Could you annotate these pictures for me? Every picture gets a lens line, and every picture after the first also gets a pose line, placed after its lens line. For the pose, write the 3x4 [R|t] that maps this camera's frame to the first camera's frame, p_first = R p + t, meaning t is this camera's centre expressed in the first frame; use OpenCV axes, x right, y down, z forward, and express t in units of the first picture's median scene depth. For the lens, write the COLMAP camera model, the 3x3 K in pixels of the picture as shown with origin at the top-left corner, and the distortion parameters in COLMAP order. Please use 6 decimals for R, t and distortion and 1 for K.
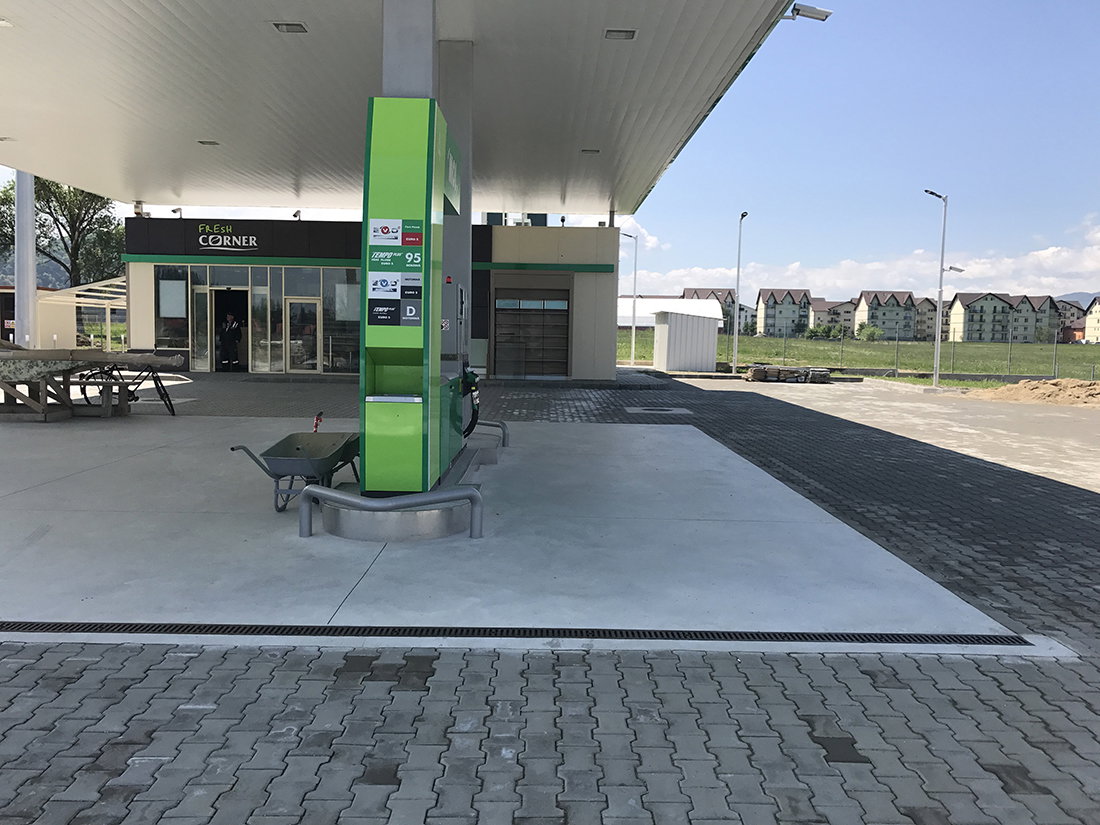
lens RADIAL K [[892.2, 0, 550.0], [0, 892.2, 412.5], [0, 0, 1]] dist [0.016975, 0.001128]
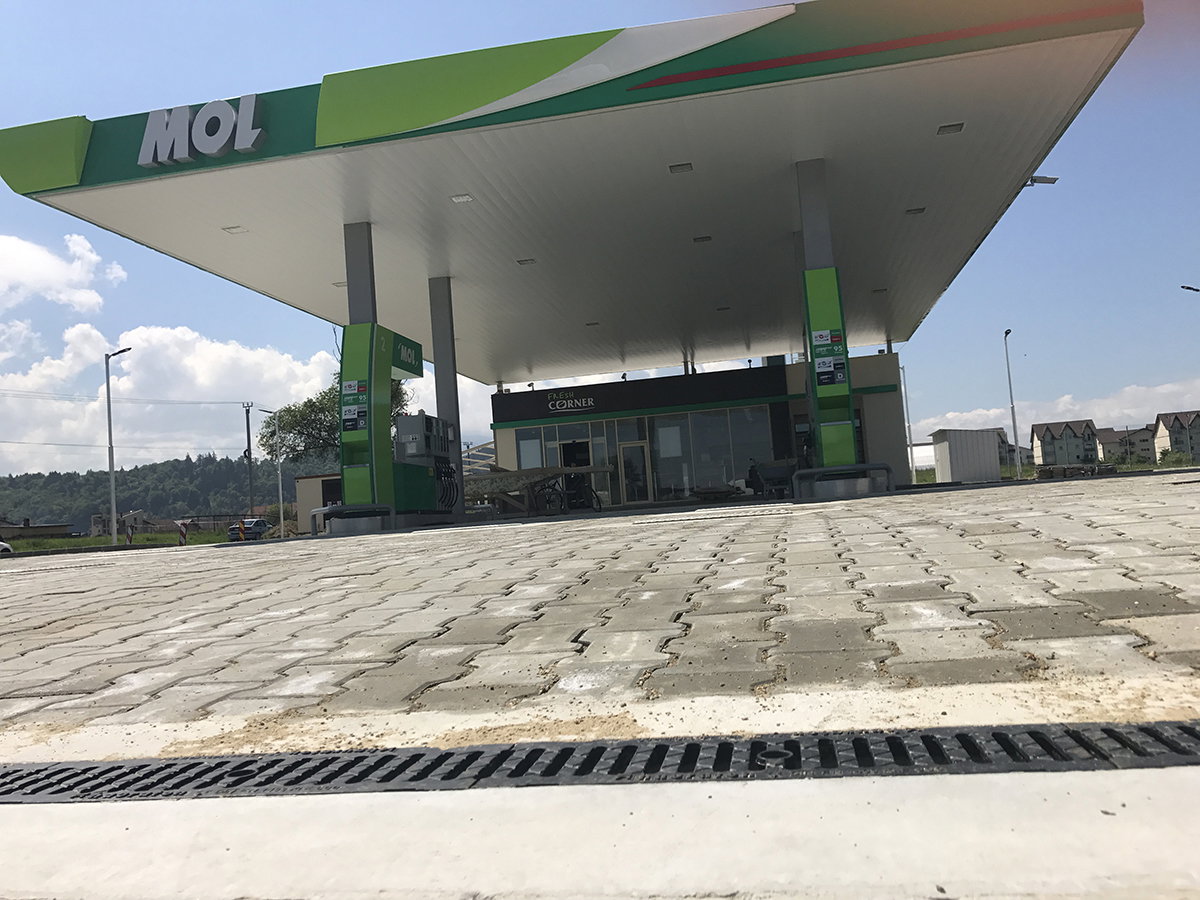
lens RADIAL K [[973.3, 0, 600.0], [0, 973.3, 450.0], [0, 0, 1]] dist [0.016975, 0.001128]
pose [[0.976657, -0.106816, -0.186366, -0.058882], [0.077331, 0.984265, -0.158876, 0.067806], [0.200404, 0.140756, 0.969549, -0.221814]]
